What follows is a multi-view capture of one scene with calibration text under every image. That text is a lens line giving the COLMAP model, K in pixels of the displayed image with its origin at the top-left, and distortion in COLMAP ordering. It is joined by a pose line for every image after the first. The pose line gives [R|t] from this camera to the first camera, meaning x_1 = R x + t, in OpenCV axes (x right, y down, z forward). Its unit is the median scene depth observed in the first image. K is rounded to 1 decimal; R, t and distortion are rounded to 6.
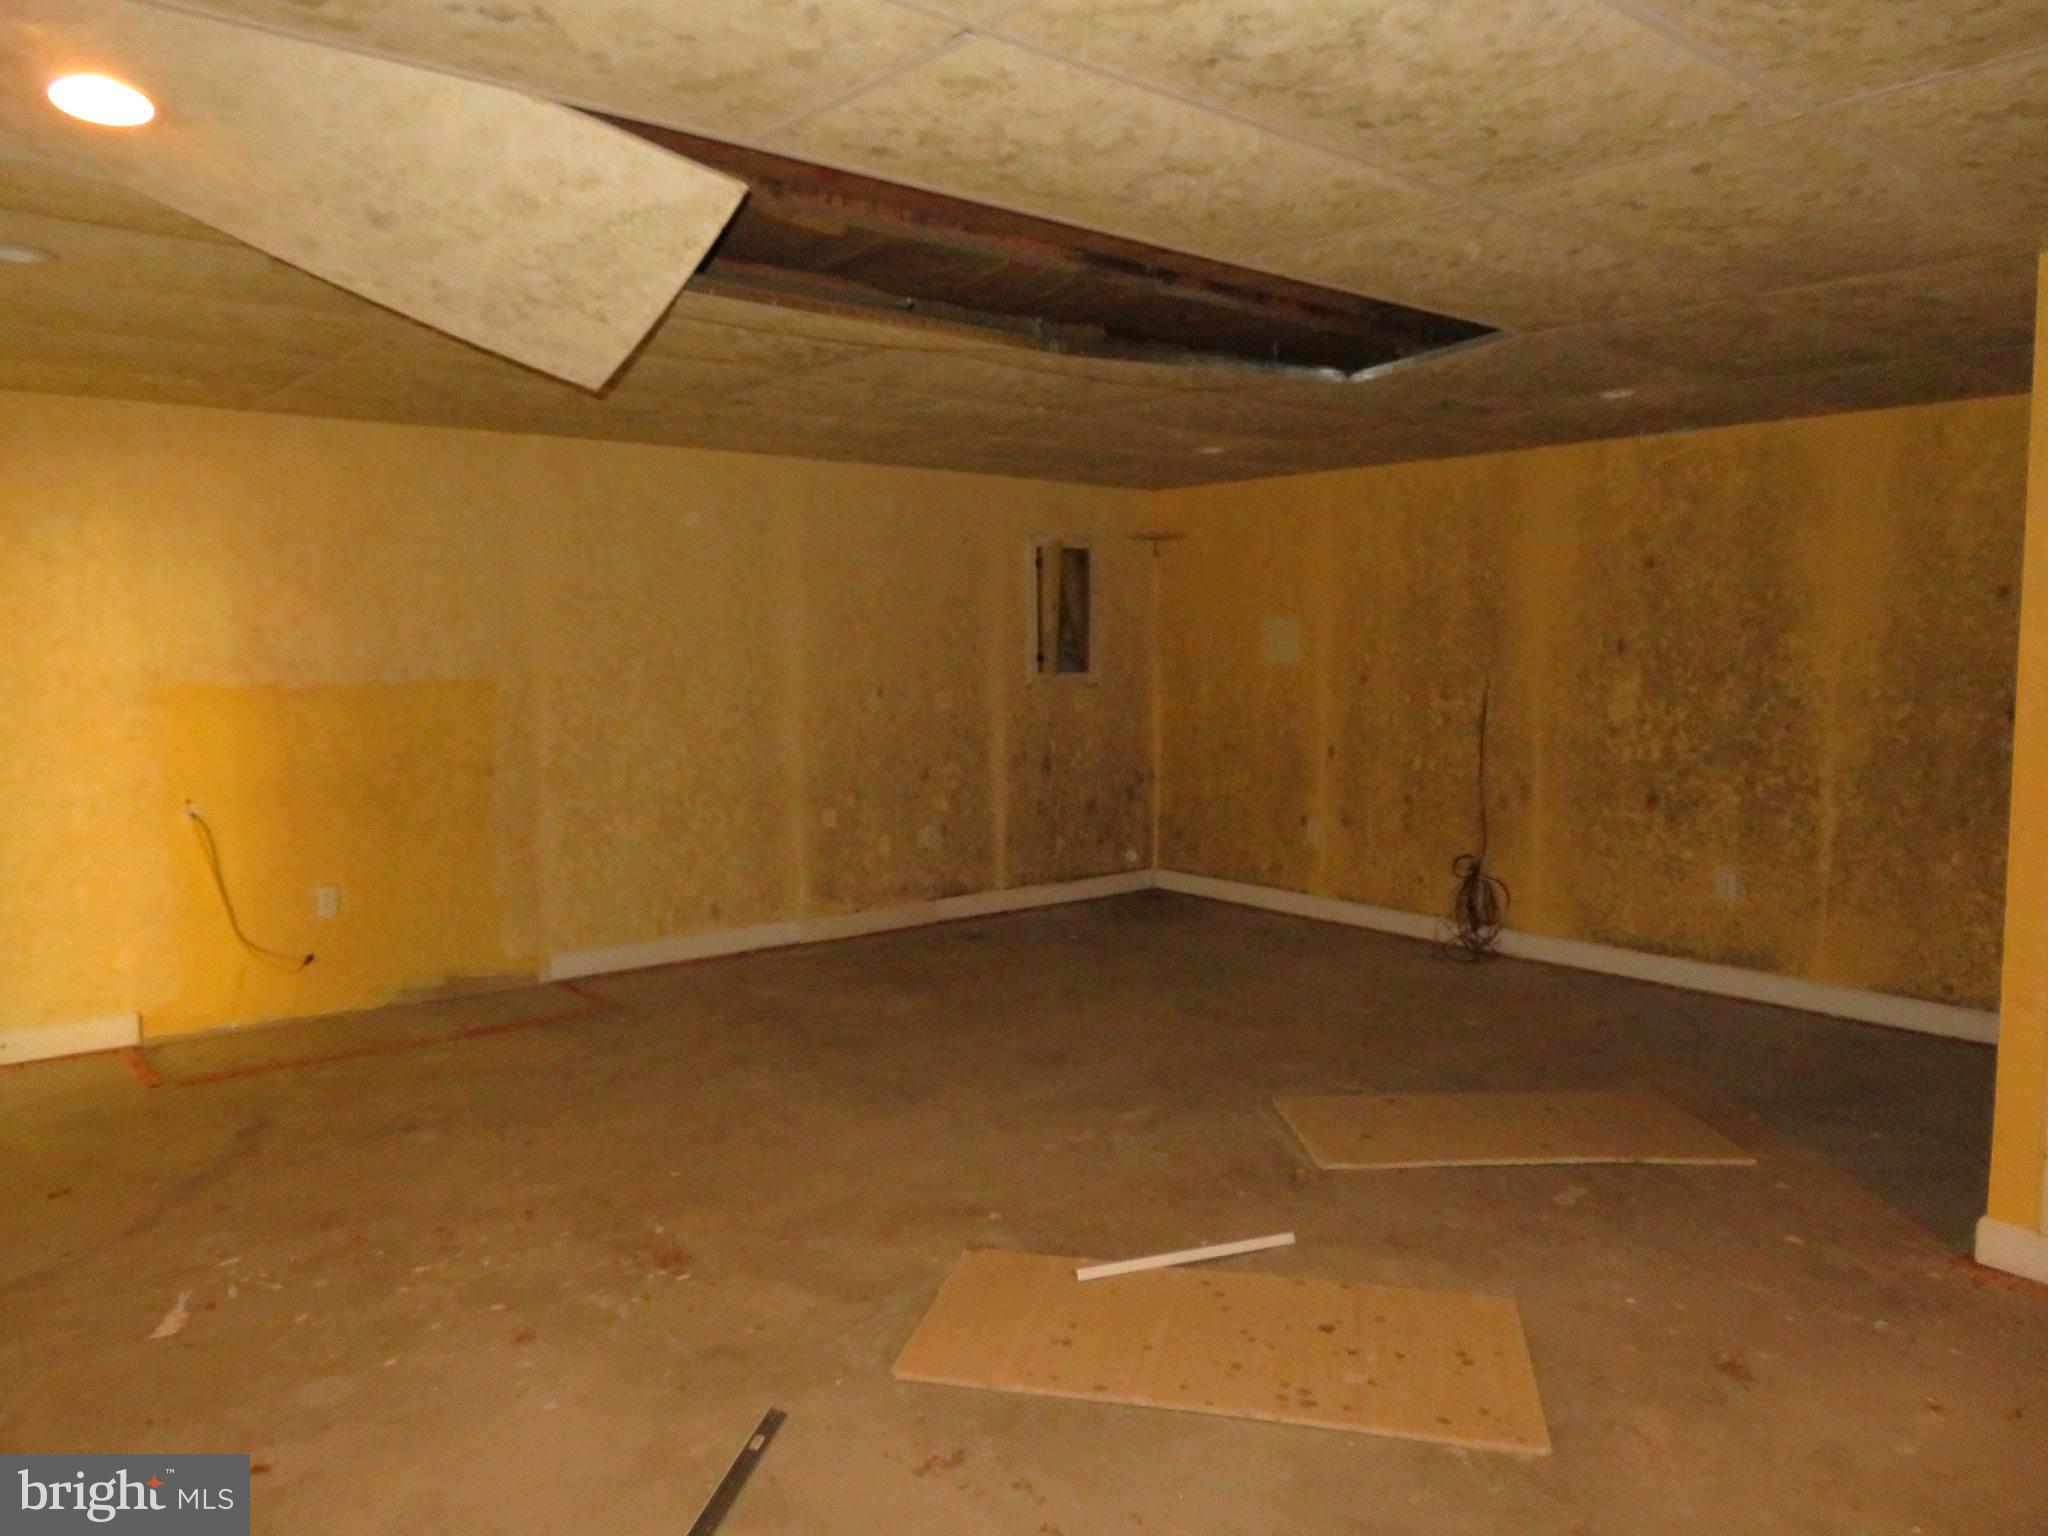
lens RADIAL K [[1468.4, 0, 1012.6], [0, 1468.4, 767.2], [0, 0, 1]] dist [-0.005476, 0.004778]
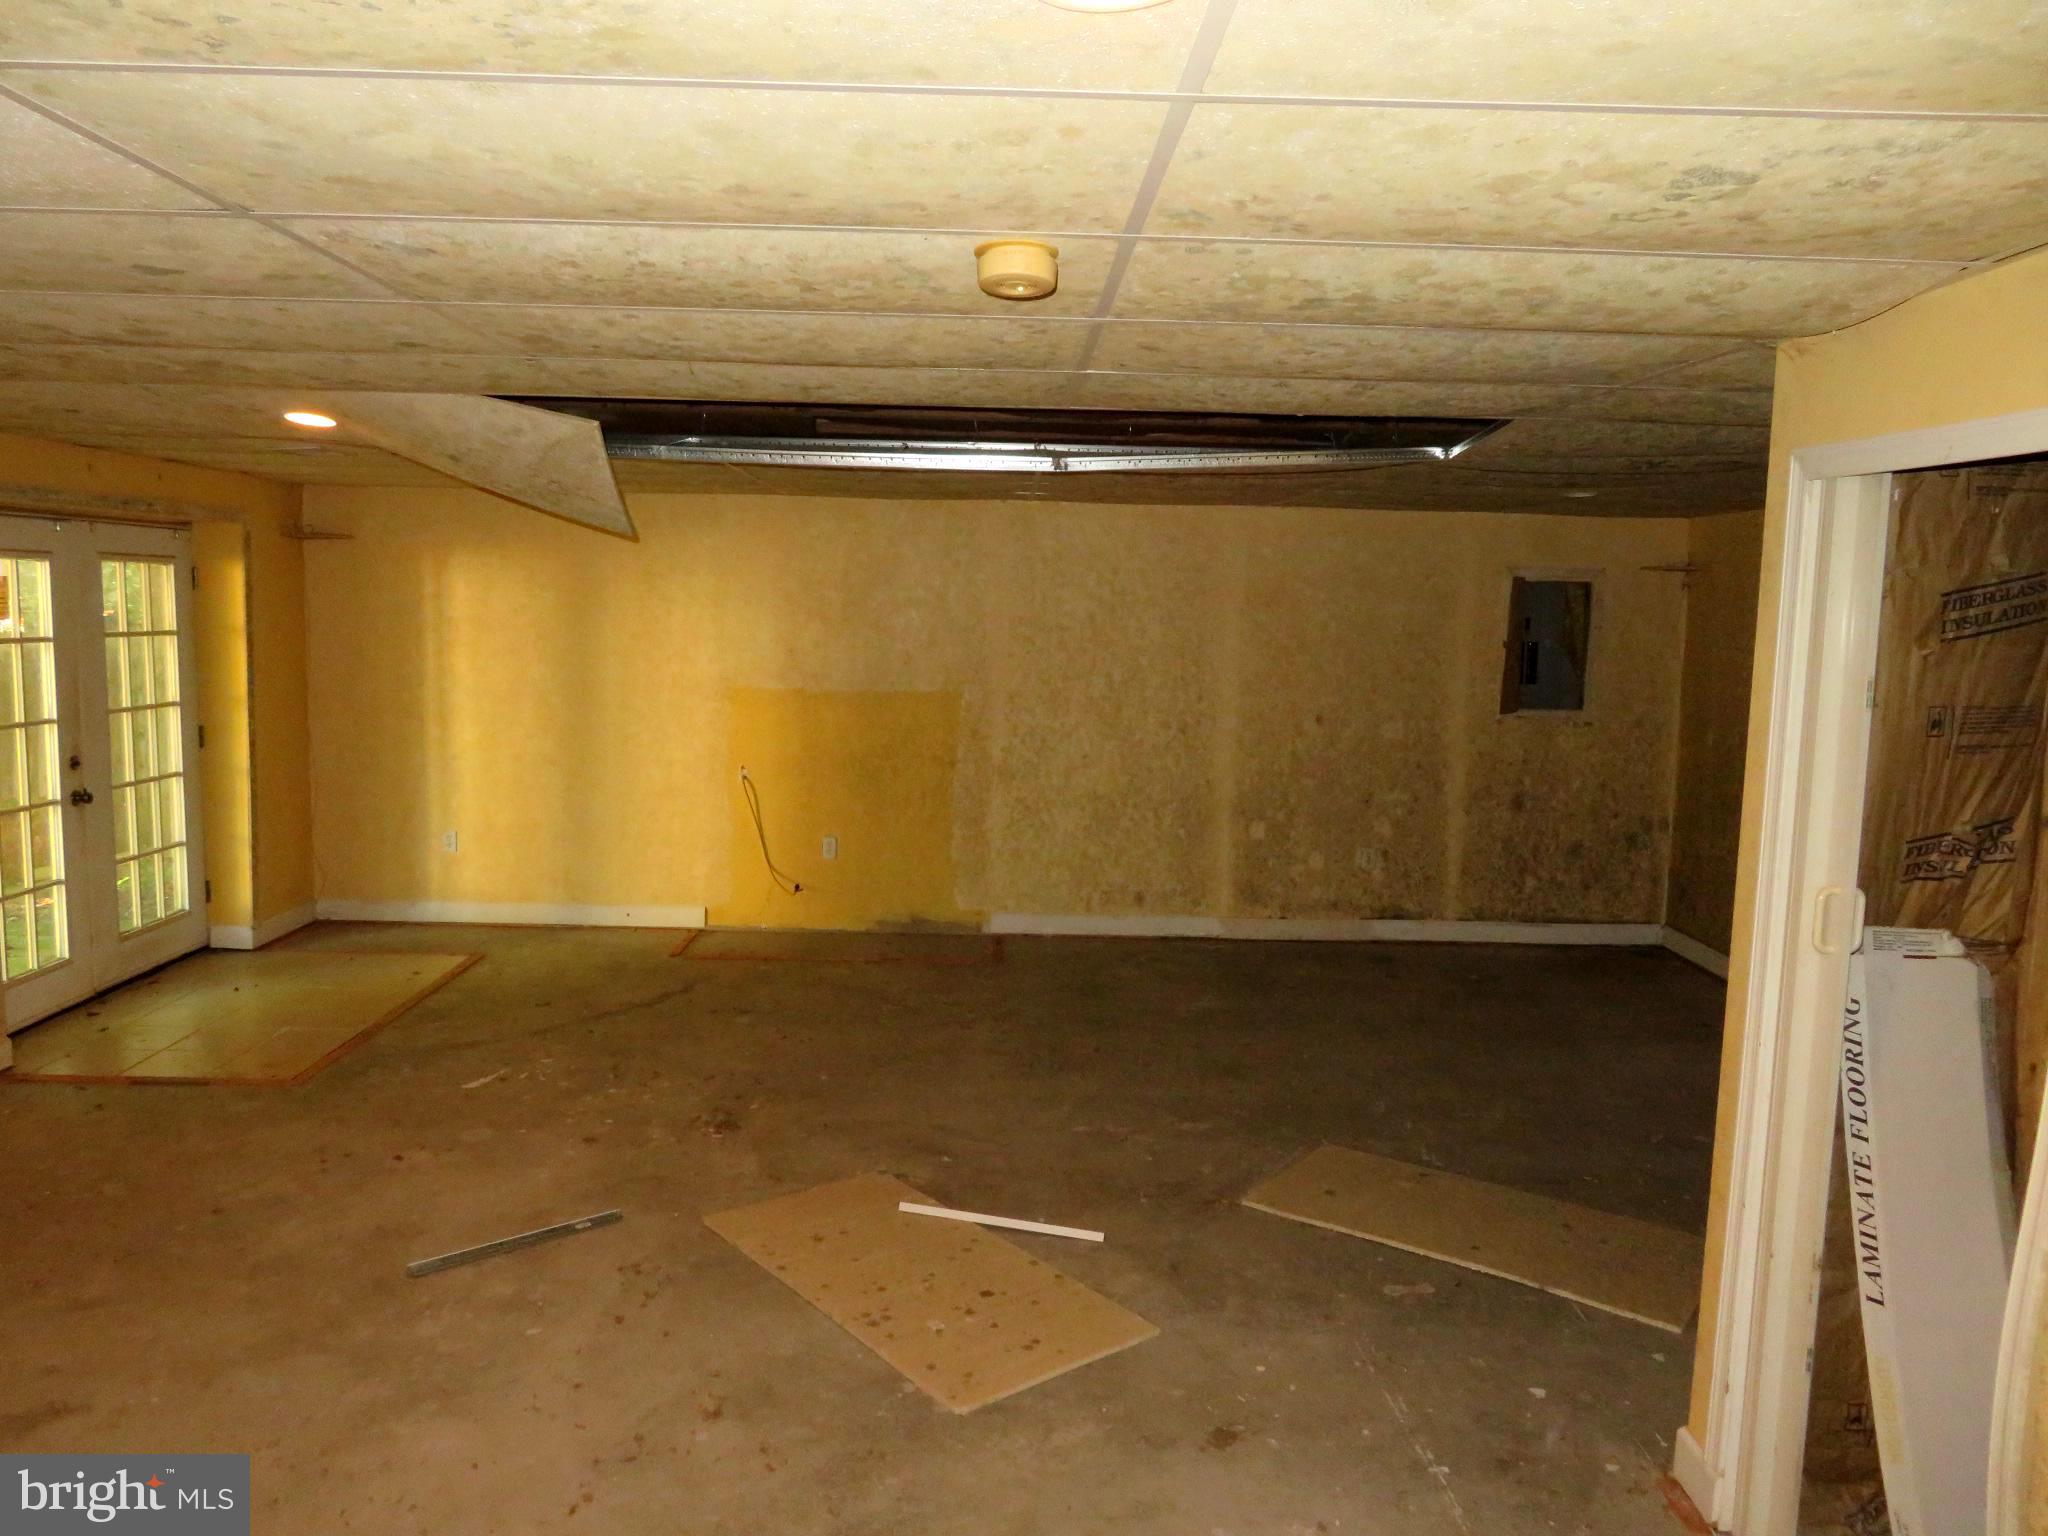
lens RADIAL K [[1468.4, 0, 1012.6], [0, 1468.4, 767.2], [0, 0, 1]] dist [-0.005476, 0.004778]
pose [[0.782300, 0.090337, -0.616317, 0.437858], [-0.078511, 0.995837, 0.046310, -0.052887], [0.617934, 0.012160, 0.786136, 0.020073]]
